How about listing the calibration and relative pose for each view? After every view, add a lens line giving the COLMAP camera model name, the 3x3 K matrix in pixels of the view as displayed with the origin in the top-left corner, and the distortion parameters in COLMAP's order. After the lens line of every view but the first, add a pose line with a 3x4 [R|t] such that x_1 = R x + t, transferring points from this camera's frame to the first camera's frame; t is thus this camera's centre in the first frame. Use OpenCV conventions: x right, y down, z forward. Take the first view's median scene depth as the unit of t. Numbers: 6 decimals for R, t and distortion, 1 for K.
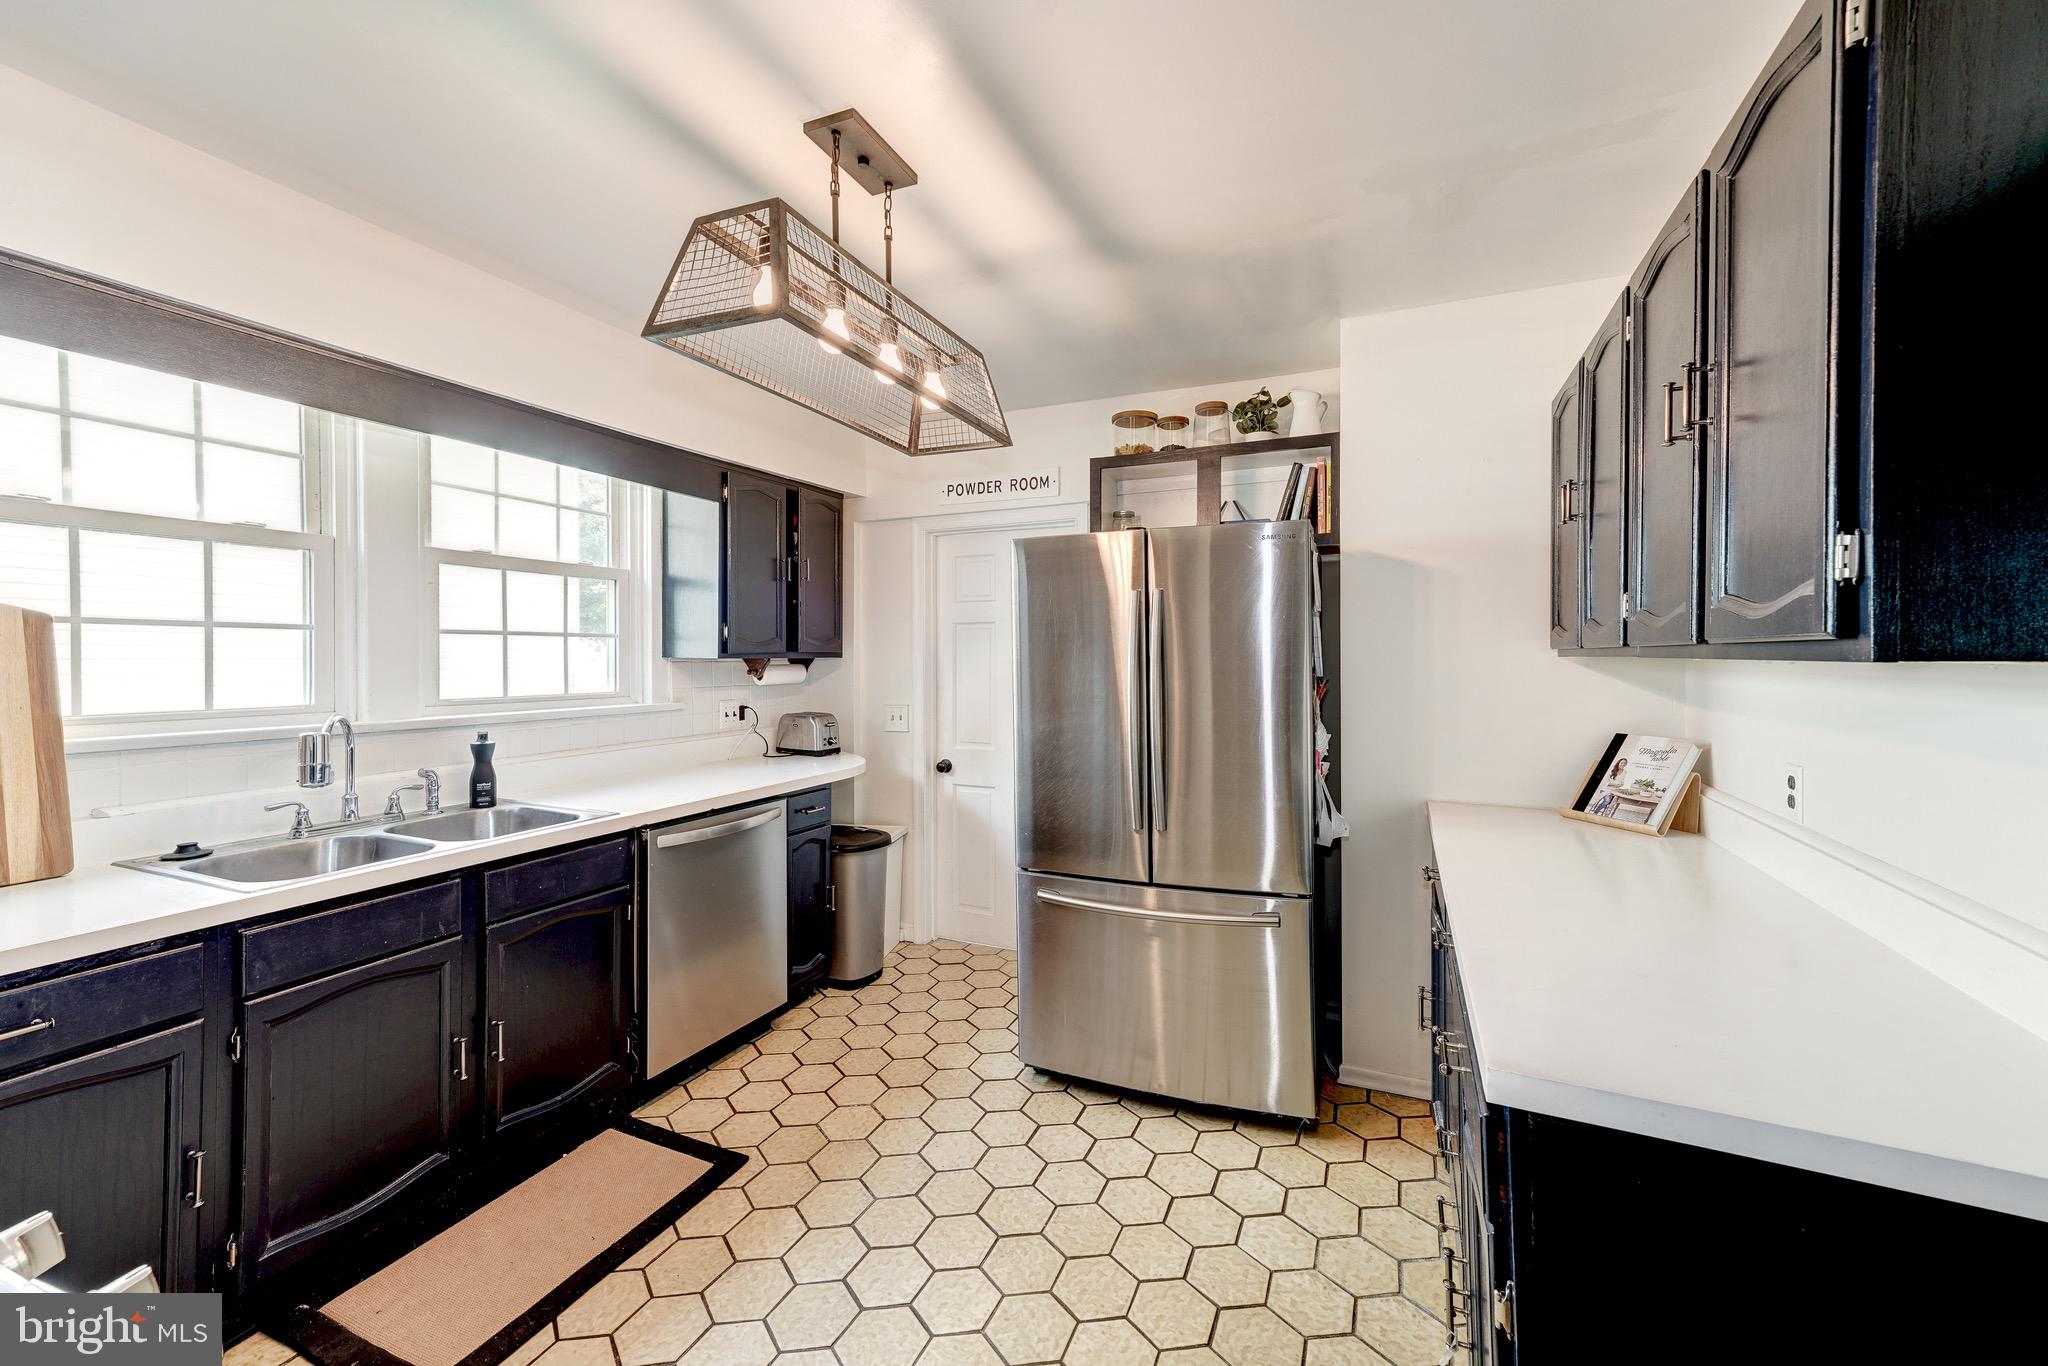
lens RADIAL K [[801.8, 0, 1066.7], [0, 801.8, 645.6], [0, 0, 1]] dist [0.013418, 0.001641]
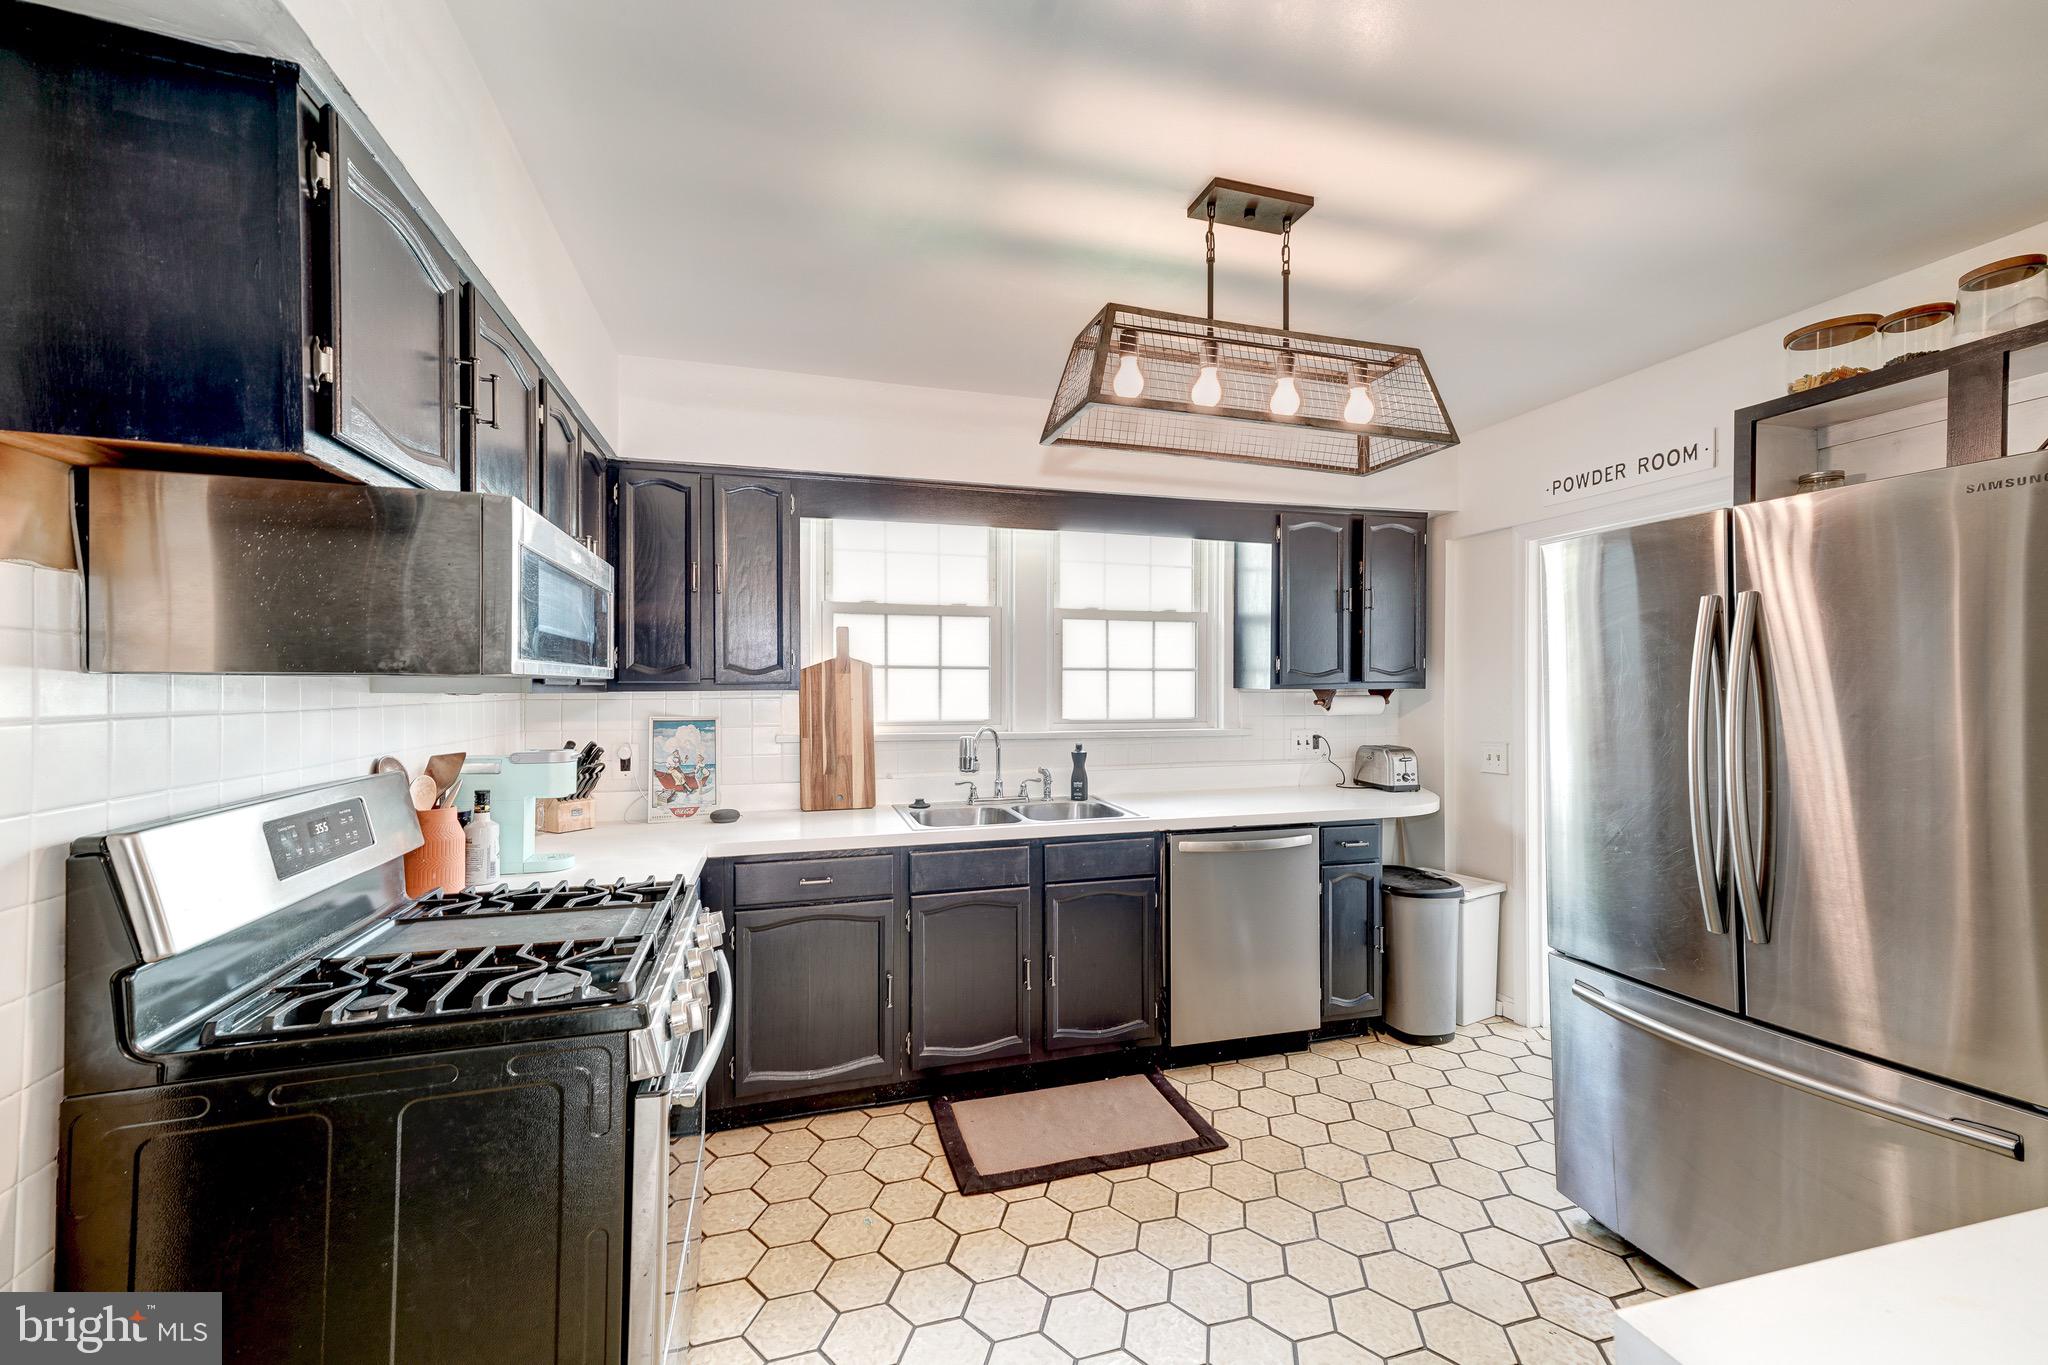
lens RADIAL K [[801.8, 0, 1014.8], [0, 801.8, 670.4], [0, 0, 1]] dist [0.013418, 0.001641]
pose [[0.647741, -0.015634, -0.761700, 0.210655], [0.009711, 0.999878, -0.012265, 0.000588], [0.761798, 0.000548, 0.647814, 0.057661]]
